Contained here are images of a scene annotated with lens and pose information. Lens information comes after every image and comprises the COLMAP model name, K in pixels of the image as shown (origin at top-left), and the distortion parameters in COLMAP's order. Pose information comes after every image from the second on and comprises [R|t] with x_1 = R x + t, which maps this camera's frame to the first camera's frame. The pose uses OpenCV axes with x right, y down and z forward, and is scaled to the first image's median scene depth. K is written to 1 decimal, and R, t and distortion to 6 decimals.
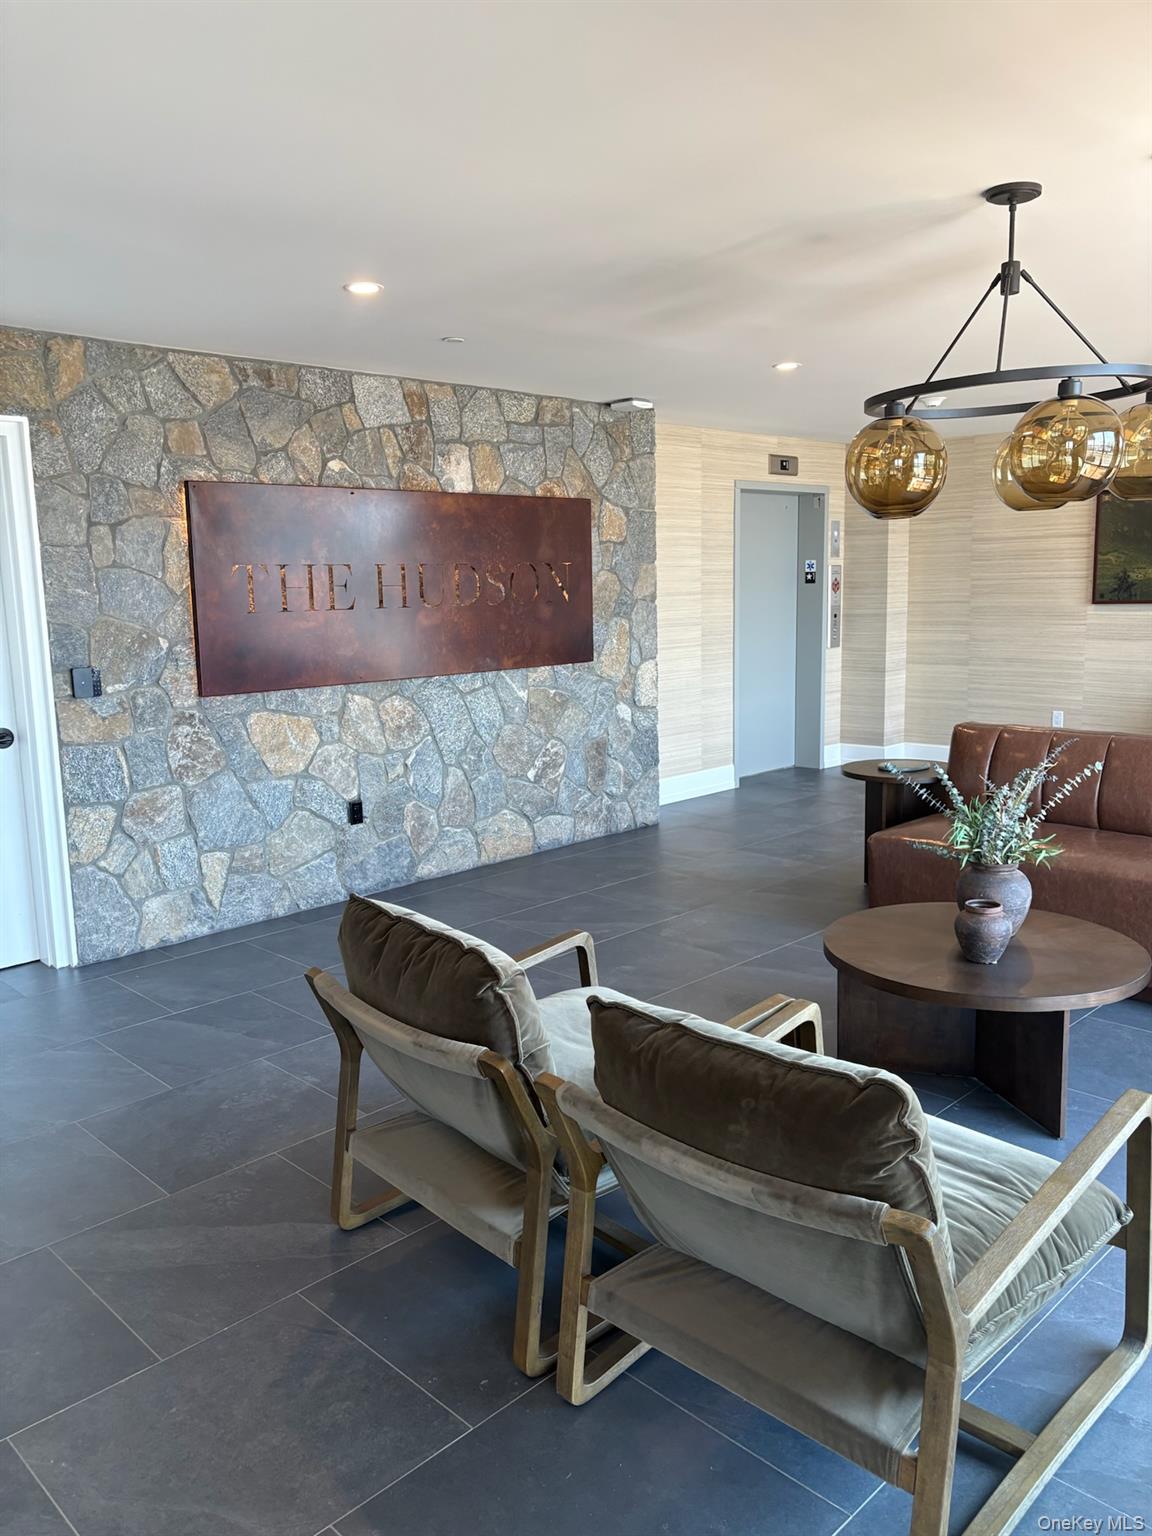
lens RADIAL K [[1170.1, 0, 584.0], [0, 1170.1, 771.3], [0, 0, 1]] dist [0.050754, 0.003366]
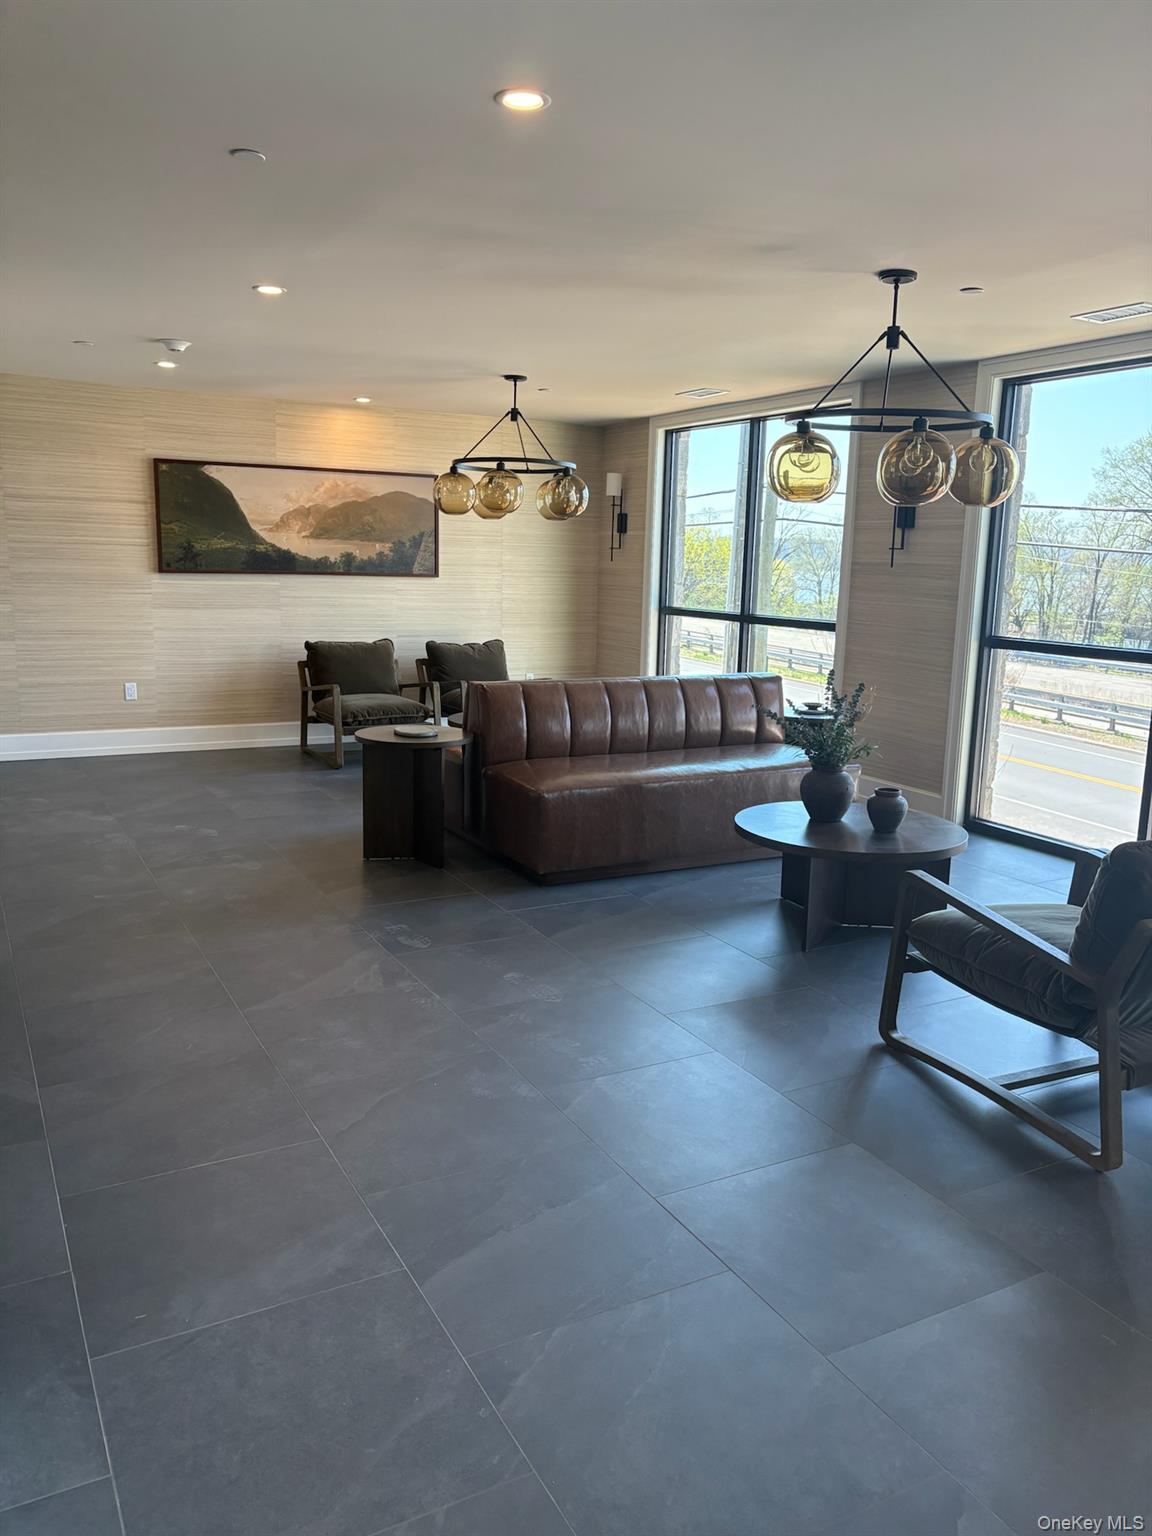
lens RADIAL K [[1170.1, 0, 583.8], [0, 1170.1, 763.9], [0, 0, 1]] dist [0.050754, 0.003366]
pose [[0.277648, -0.143203, 0.949950, -0.438787], [0.127796, 0.985545, 0.111217, -0.047307], [-0.952145, 0.090520, 0.291935, 0.381977]]
